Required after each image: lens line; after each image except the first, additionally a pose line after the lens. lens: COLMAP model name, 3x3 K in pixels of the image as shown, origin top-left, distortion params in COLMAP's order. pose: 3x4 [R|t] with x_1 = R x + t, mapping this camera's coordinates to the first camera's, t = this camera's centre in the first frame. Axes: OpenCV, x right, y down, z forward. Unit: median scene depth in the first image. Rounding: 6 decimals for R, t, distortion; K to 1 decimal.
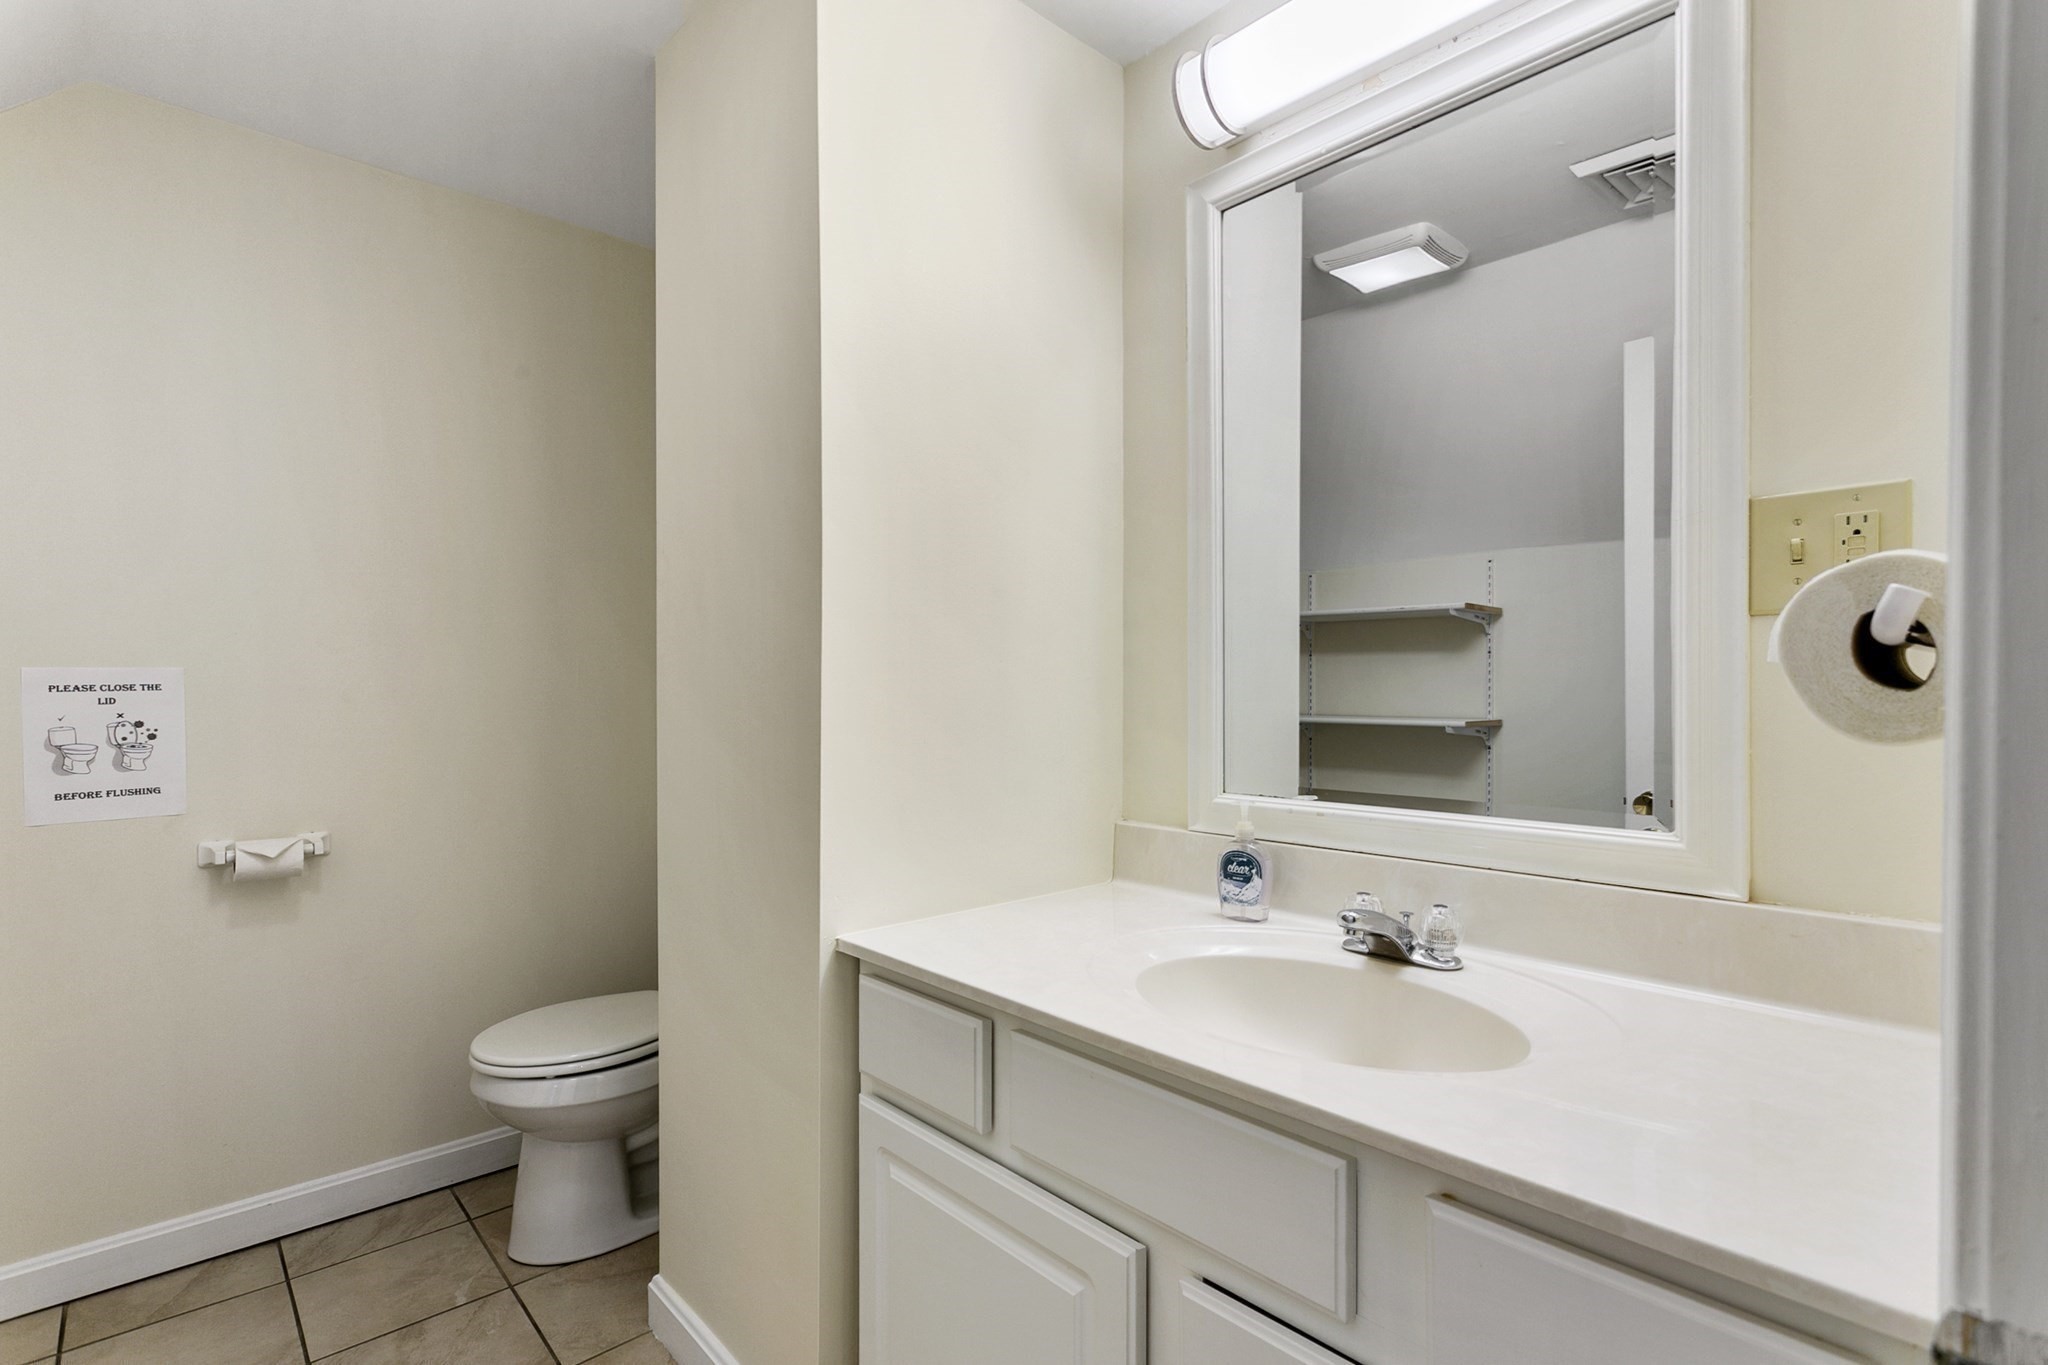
lens RADIAL K [[977.2, 0, 1016.8], [0, 977.2, 683.3], [0, 0, 1]] dist [0.003748, 0.001010]
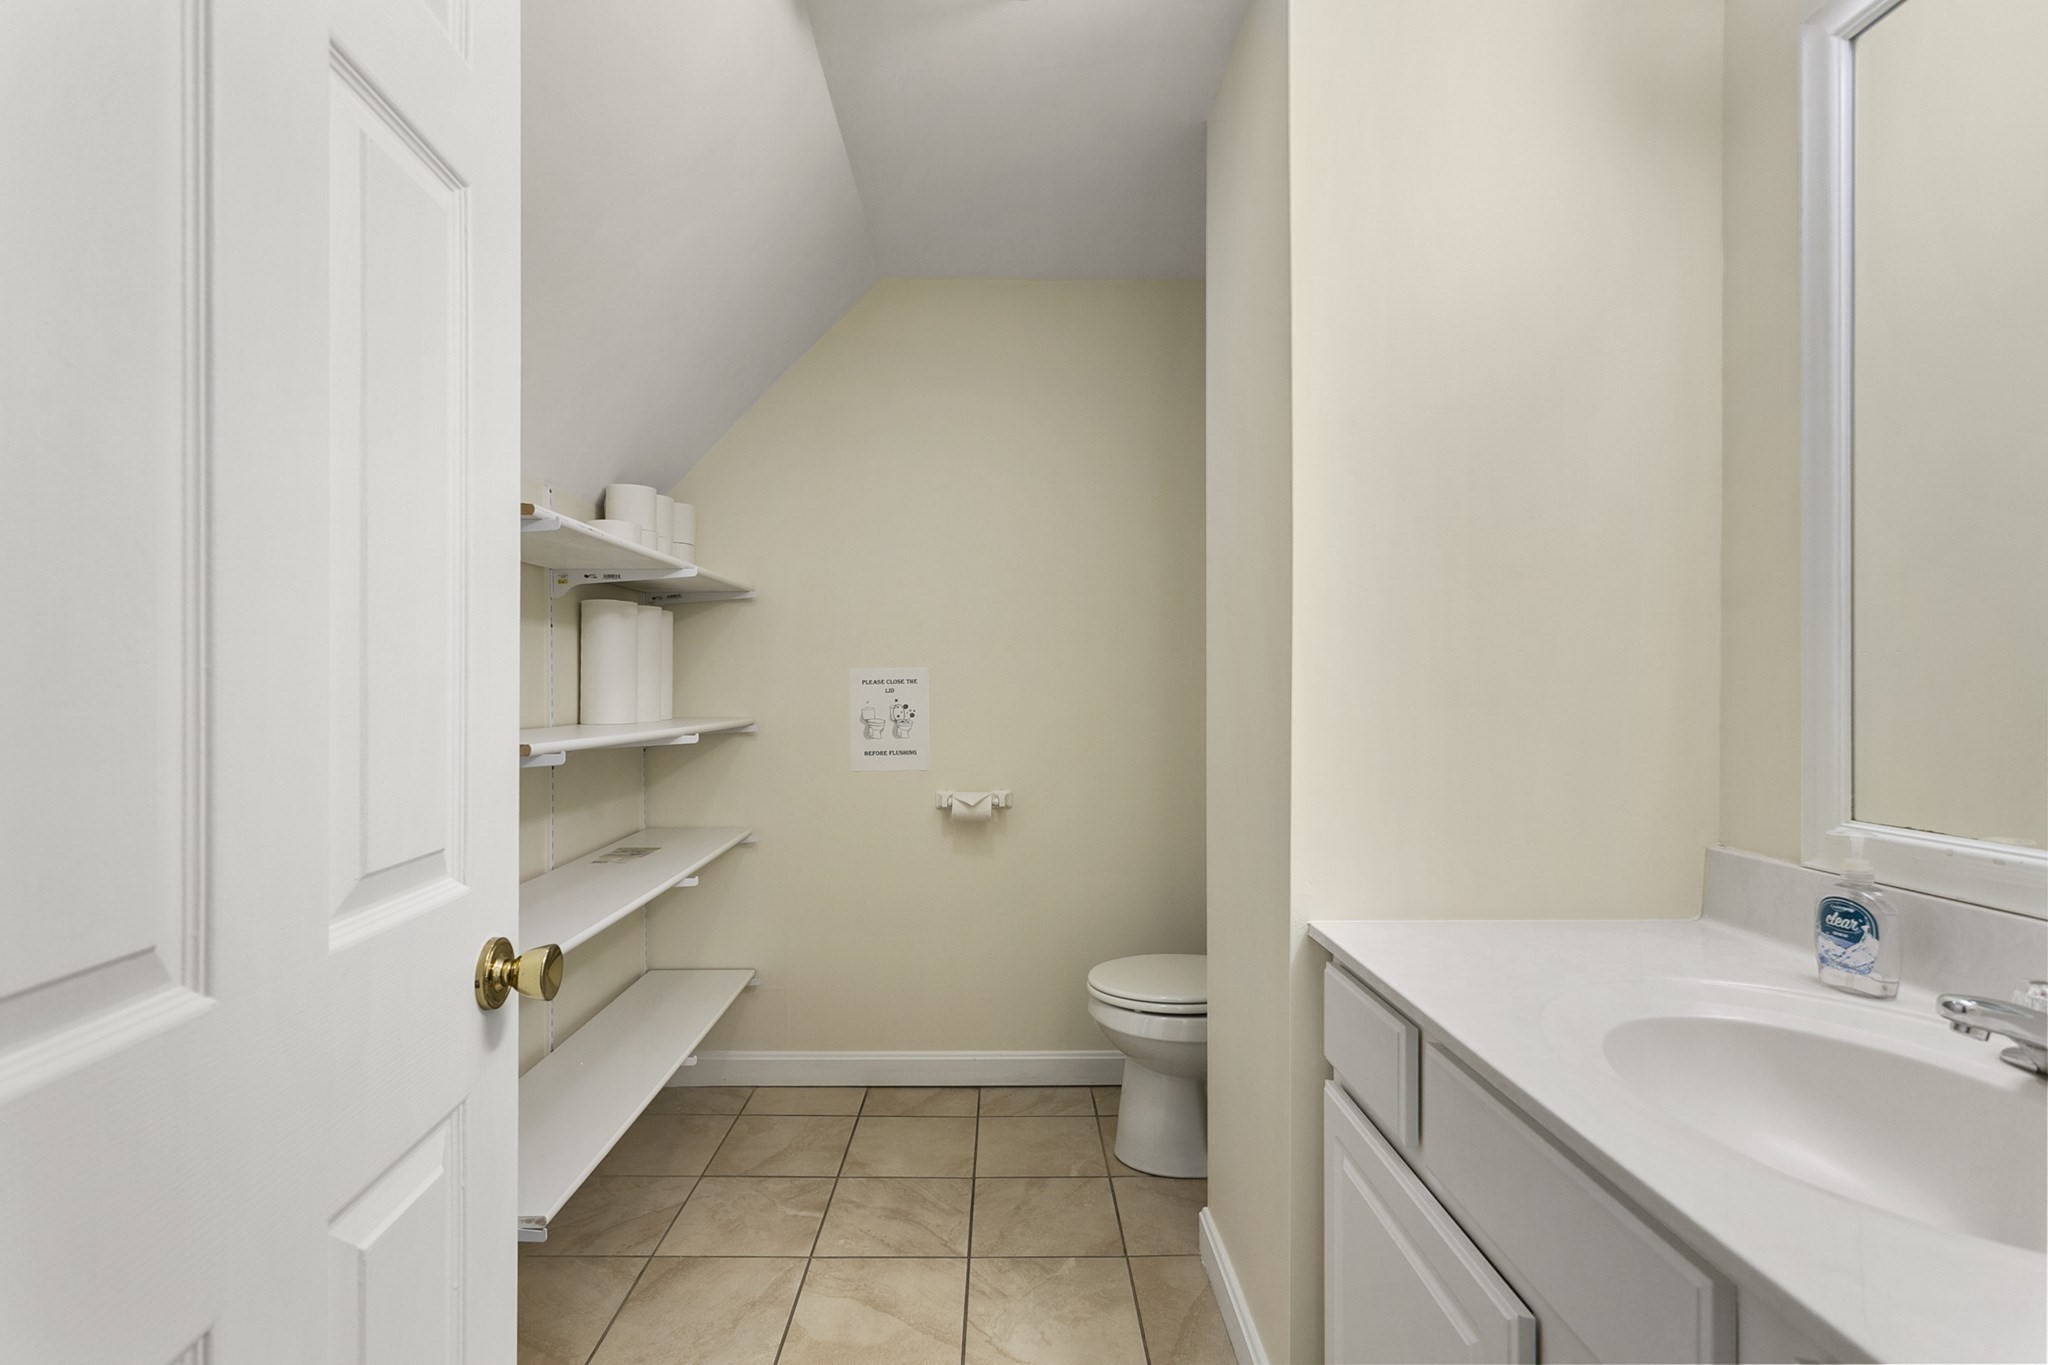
lens RADIAL K [[968.0, 0, 1018.1], [0, 968.0, 674.1], [0, 0, 1]] dist [-0.000686, -0.000194]
pose [[0.750352, -0.006428, -0.661007, 0.200169], [0.001255, 0.999965, -0.008299, 0.005825], [0.661037, 0.005398, 0.750334, 0.028037]]
